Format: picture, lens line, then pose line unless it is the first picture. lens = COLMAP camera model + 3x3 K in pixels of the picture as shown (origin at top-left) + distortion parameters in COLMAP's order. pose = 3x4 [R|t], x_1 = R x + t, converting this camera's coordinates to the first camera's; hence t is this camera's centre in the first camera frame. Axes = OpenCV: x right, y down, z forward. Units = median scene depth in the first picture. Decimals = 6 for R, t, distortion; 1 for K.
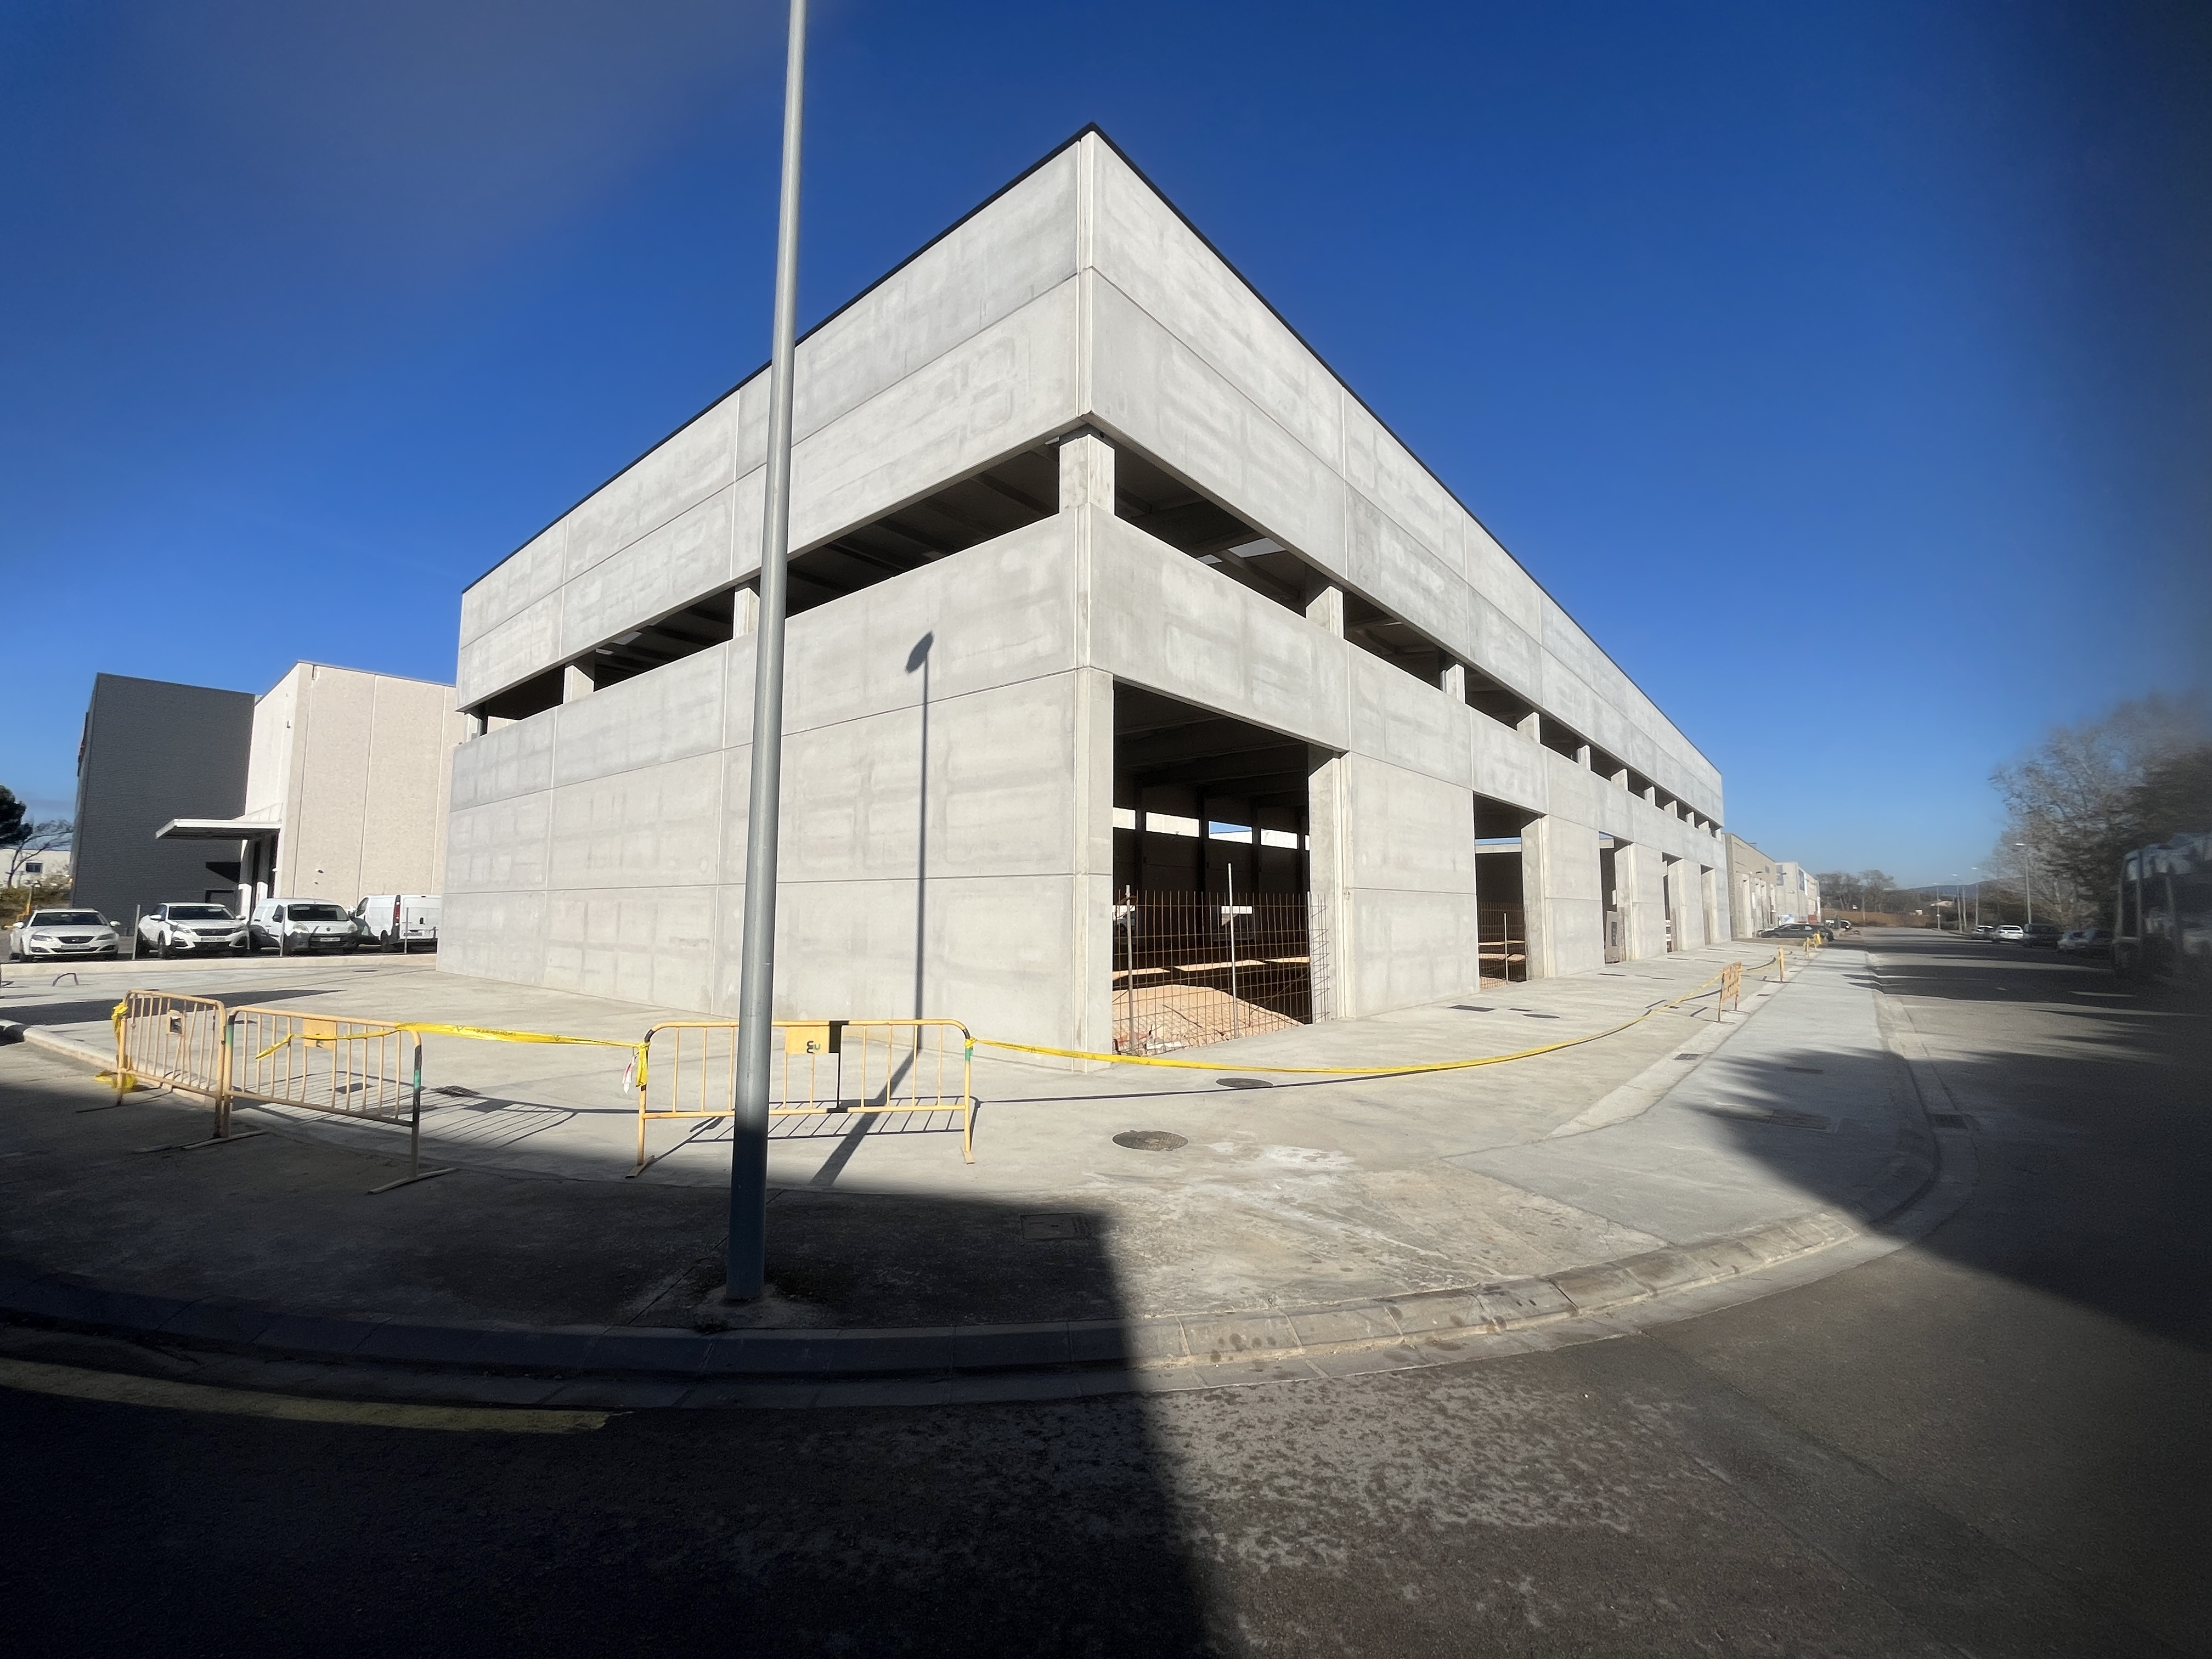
lens RADIAL K [[890.9, 0, 1106.0], [0, 890.9, 829.5], [0, 0, 1]] dist [-0.000816, -0.000097]
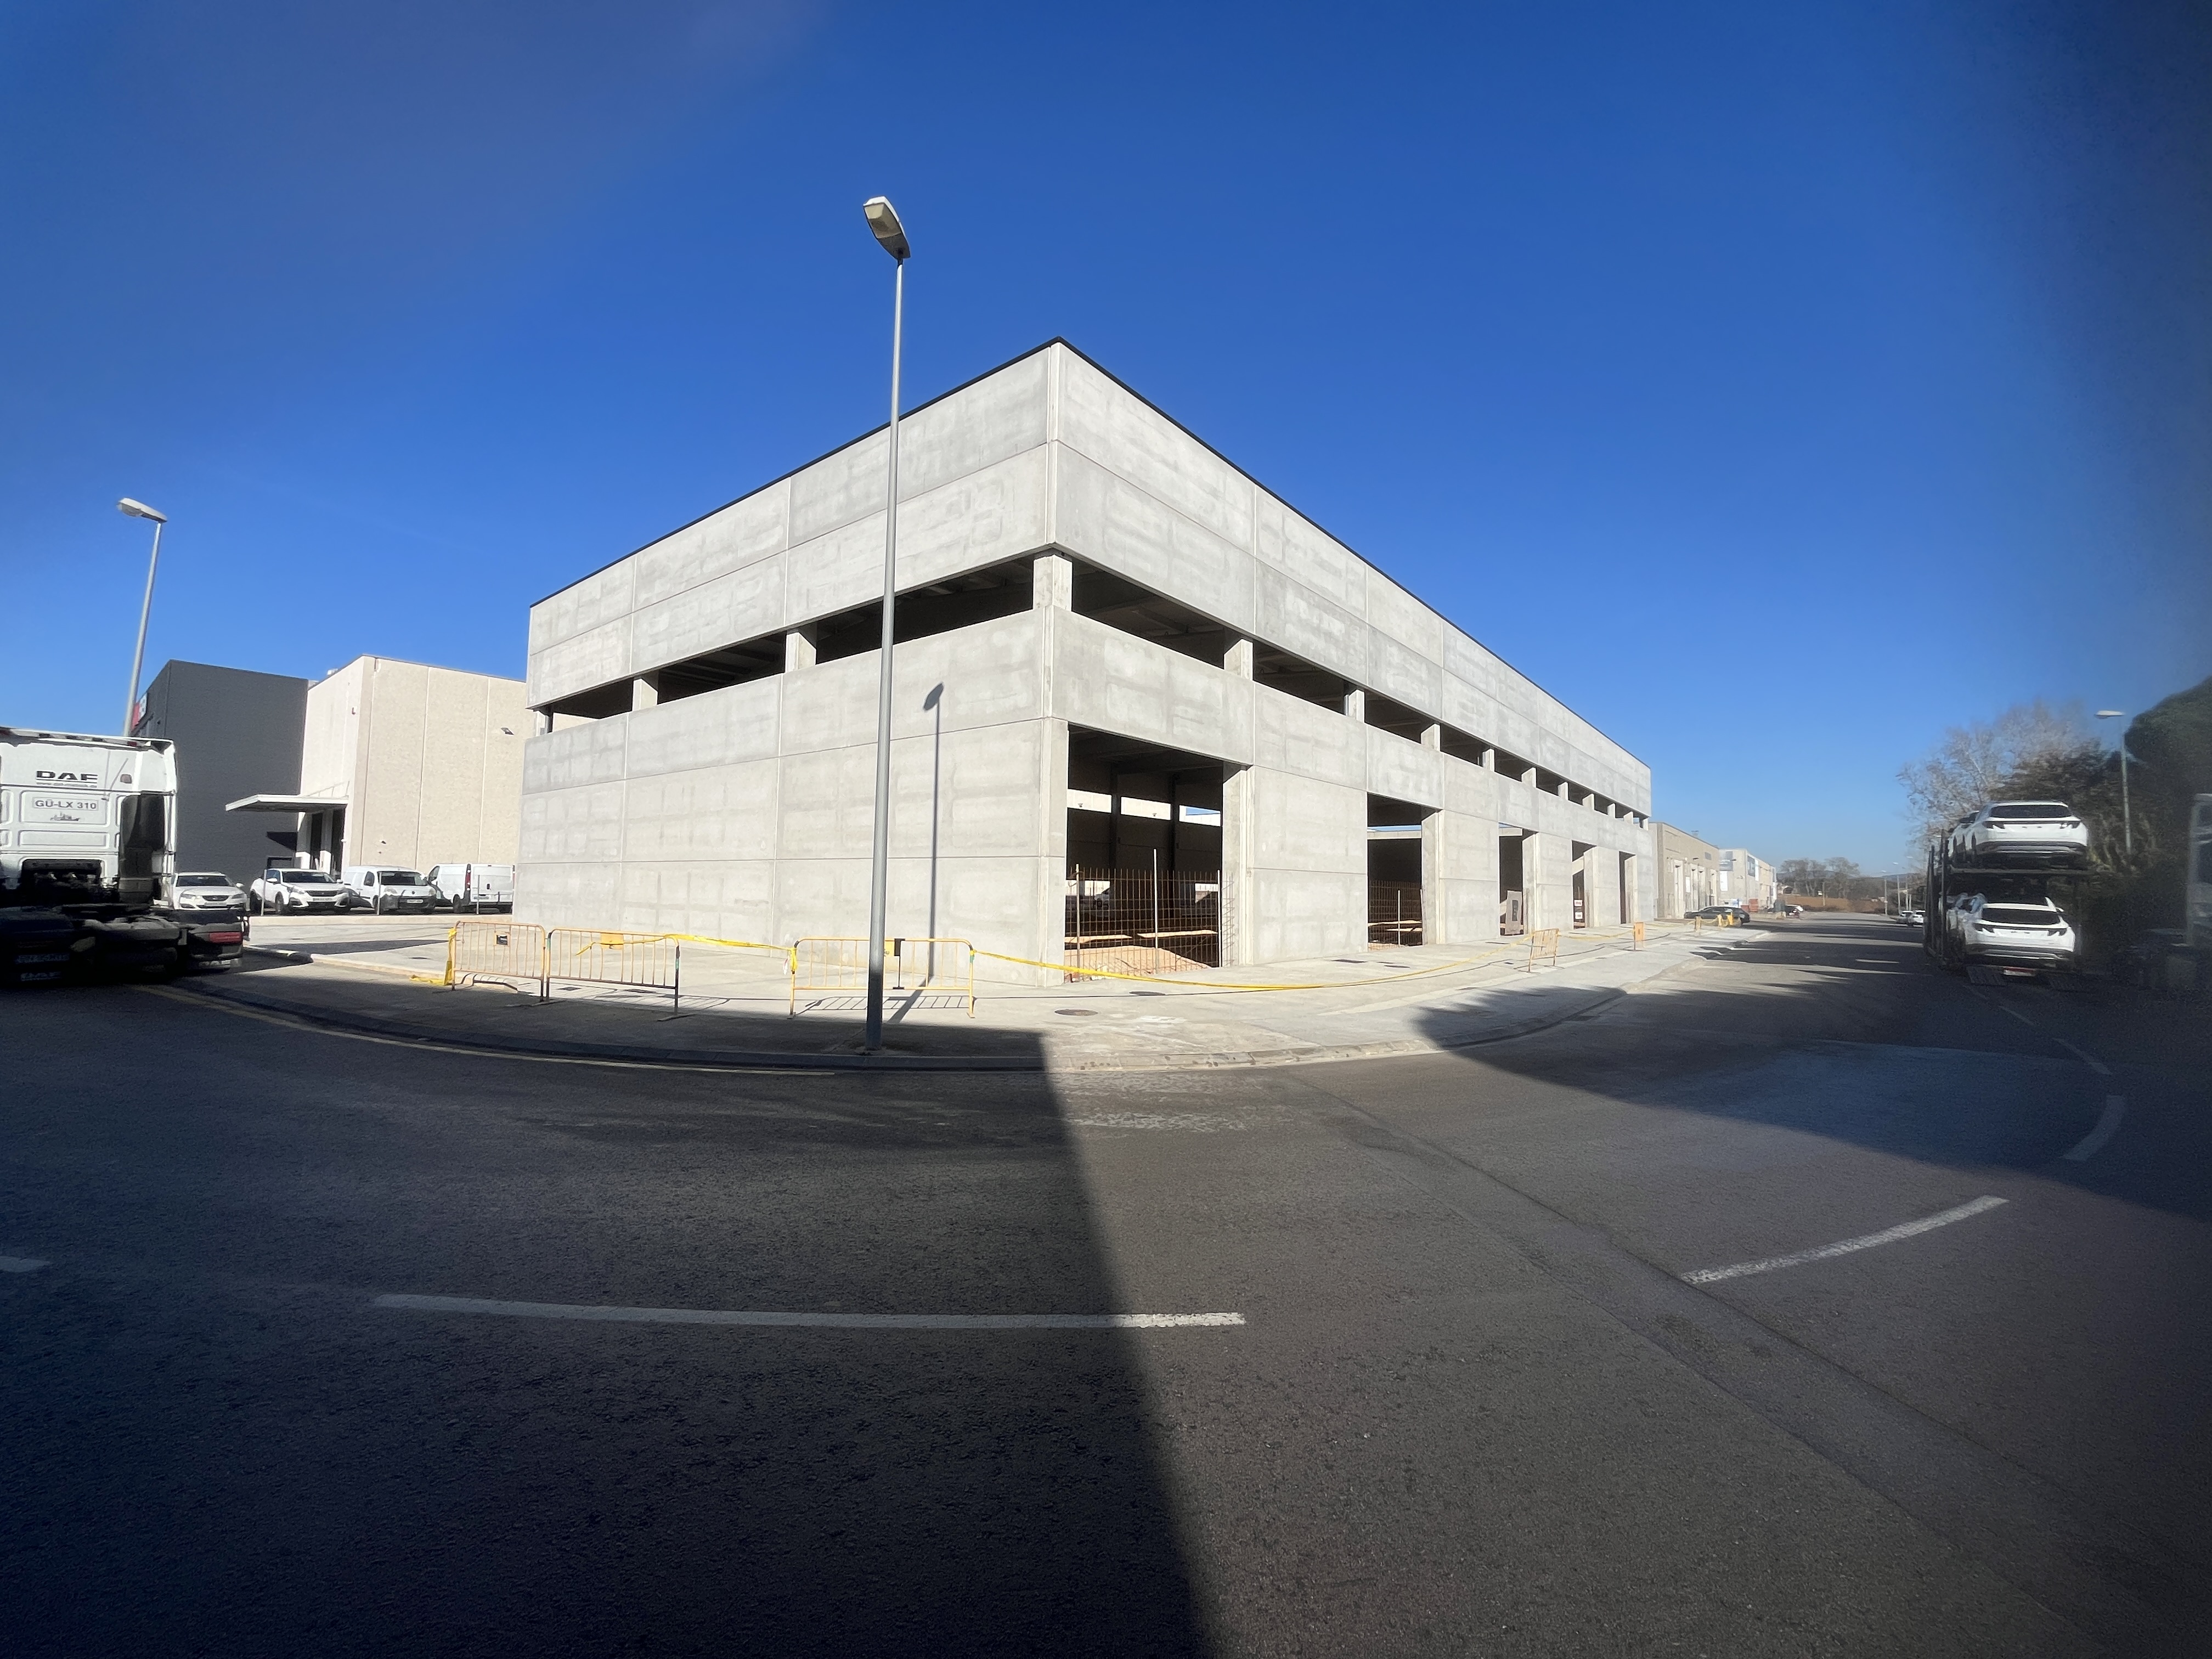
lens RADIAL K [[890.9, 0, 1106.0], [0, 890.9, 829.5], [0, 0, 1]] dist [-0.000816, -0.000097]
pose [[0.999811, 0.013036, 0.014413, 0.031393], [-0.013394, 0.999598, 0.024974, -0.019662], [-0.014082, -0.025162, 0.999584, -0.288089]]
